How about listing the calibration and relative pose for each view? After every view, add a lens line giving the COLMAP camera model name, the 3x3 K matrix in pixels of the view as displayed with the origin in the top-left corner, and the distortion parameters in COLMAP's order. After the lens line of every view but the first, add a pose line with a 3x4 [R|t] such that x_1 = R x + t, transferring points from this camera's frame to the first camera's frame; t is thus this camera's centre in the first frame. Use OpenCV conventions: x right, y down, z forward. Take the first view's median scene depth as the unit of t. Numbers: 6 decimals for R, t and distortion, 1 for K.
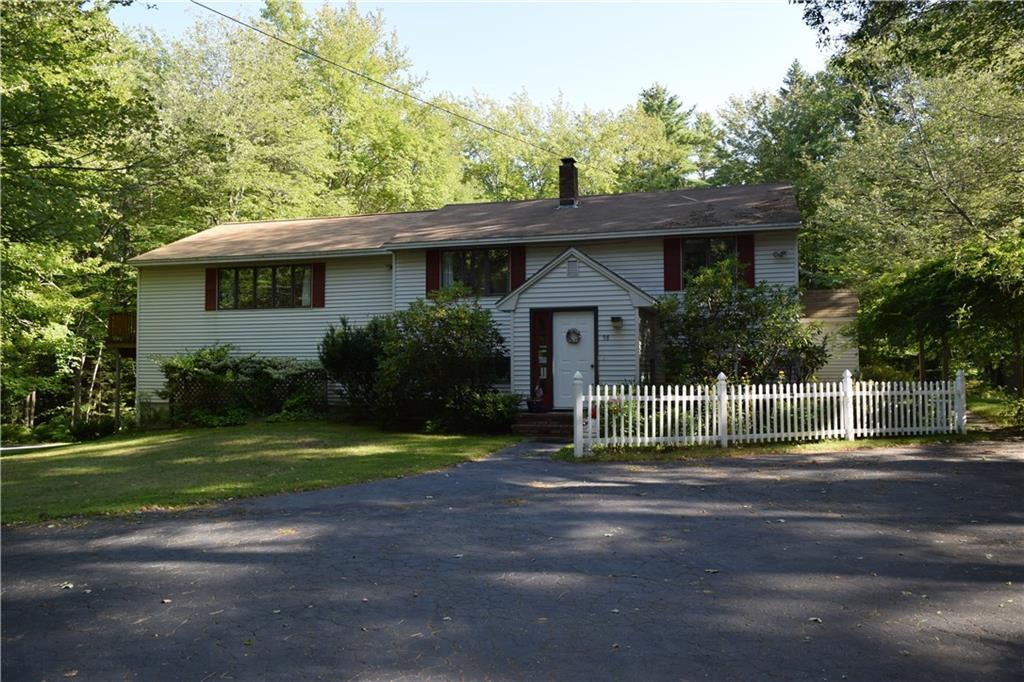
lens RADIAL K [[808.3, 0, 510.4], [0, 808.3, 339.8], [0, 0, 1]] dist [-0.010477, -0.001923]
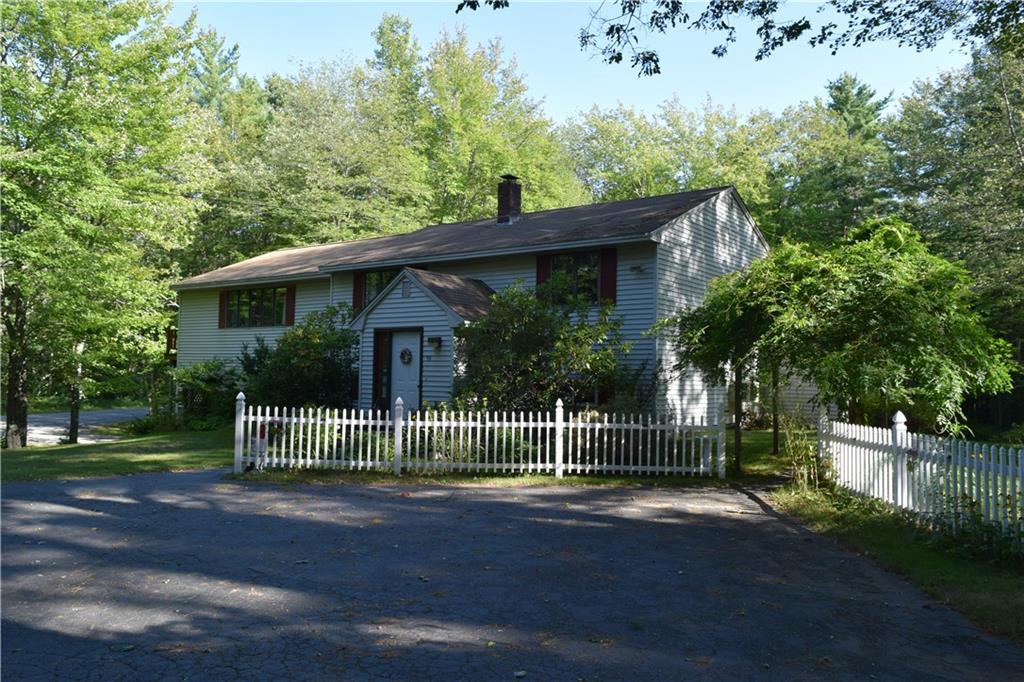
lens RADIAL K [[808.3, 0, 510.5], [0, 808.3, 342.6], [0, 0, 1]] dist [-0.010477, -0.001923]
pose [[0.935548, 0.005646, -0.353155, 0.555098], [-0.009832, 0.999901, -0.010059, -0.012819], [0.353063, 0.012883, 0.935511, 0.104761]]
